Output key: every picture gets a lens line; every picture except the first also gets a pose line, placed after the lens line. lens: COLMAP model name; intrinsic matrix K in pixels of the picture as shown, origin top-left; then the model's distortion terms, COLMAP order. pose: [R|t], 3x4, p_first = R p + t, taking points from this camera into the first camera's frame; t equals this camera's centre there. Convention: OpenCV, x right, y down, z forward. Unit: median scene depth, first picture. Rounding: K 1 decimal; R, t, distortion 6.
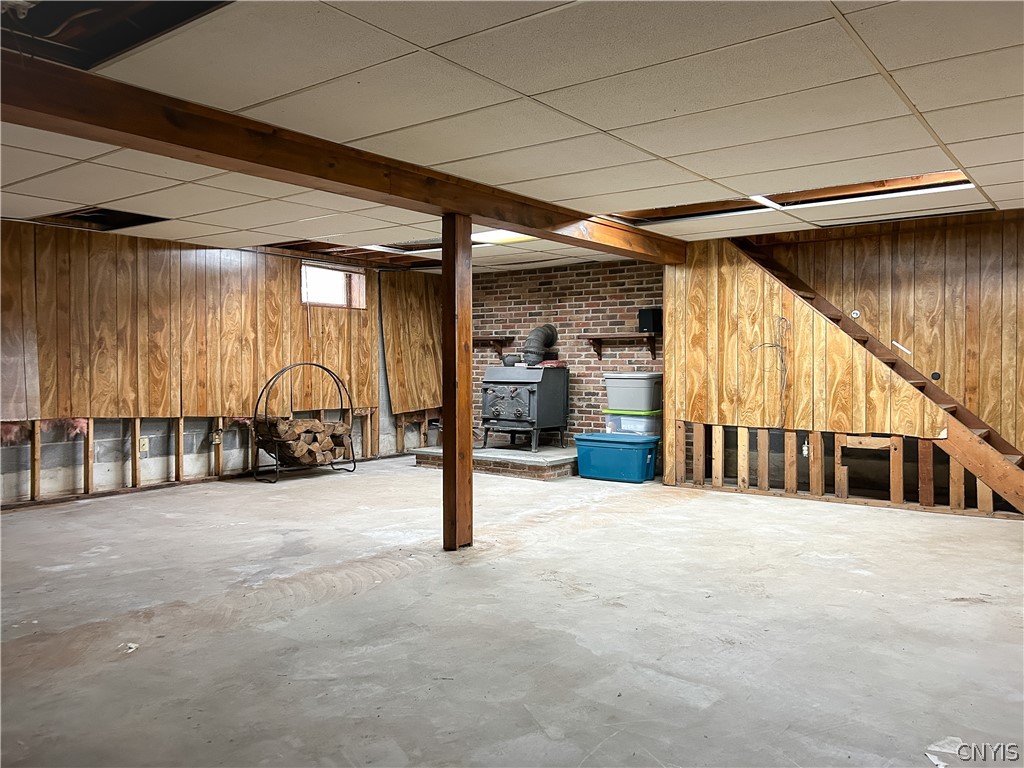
lens RADIAL K [[799.7, 0, 507.6], [0, 799.7, 379.2], [0, 0, 1]] dist [0.000411, 0.016126]
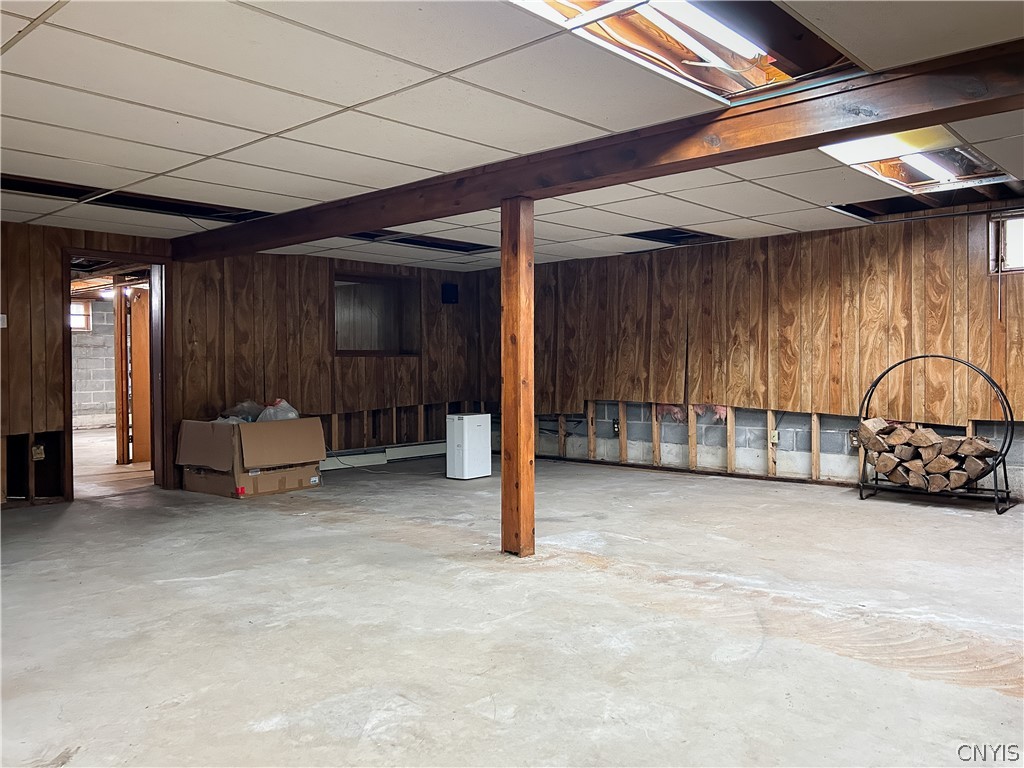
lens RADIAL K [[799.7, 0, 507.8], [0, 799.7, 381.5], [0, 0, 1]] dist [0.000411, 0.016126]
pose [[-0.082769, 0.023337, -0.996295, 0.611515], [-0.012100, 0.999629, 0.024421, -0.010175], [0.996495, 0.014076, -0.082456, 0.750826]]
